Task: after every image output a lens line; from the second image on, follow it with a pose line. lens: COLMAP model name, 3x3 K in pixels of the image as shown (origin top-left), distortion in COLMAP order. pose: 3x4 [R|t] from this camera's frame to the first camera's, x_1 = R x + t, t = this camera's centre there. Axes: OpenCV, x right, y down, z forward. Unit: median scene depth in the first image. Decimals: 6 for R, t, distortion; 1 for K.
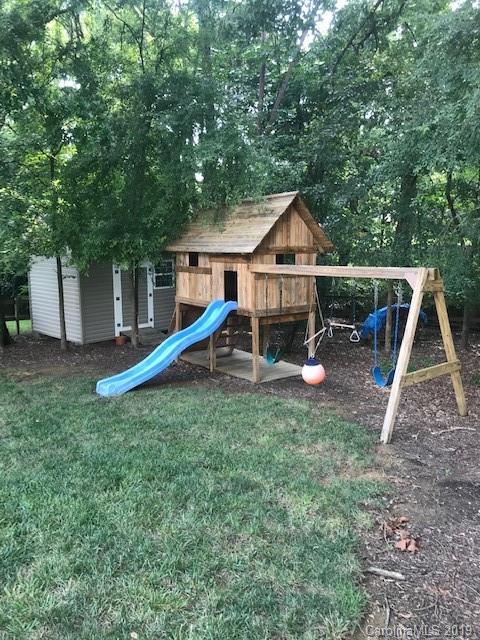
lens RADIAL K [[509.0, 0, 239.6], [0, 509.0, 323.7], [0, 0, 1]] dist [0.005944, -0.006045]
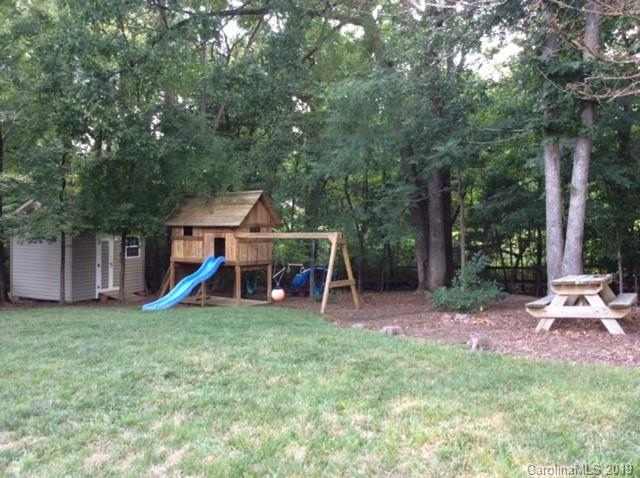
lens RADIAL K [[597.3, 0, 321.3], [0, 597.3, 239.5], [0, 0, 1]] dist [0.060731, 0.000000]
pose [[0.945709, 0.009476, 0.324875, -0.325562], [0.036542, 0.990137, -0.135253, 0.164556], [-0.322953, 0.139782, 0.936036, -0.838322]]
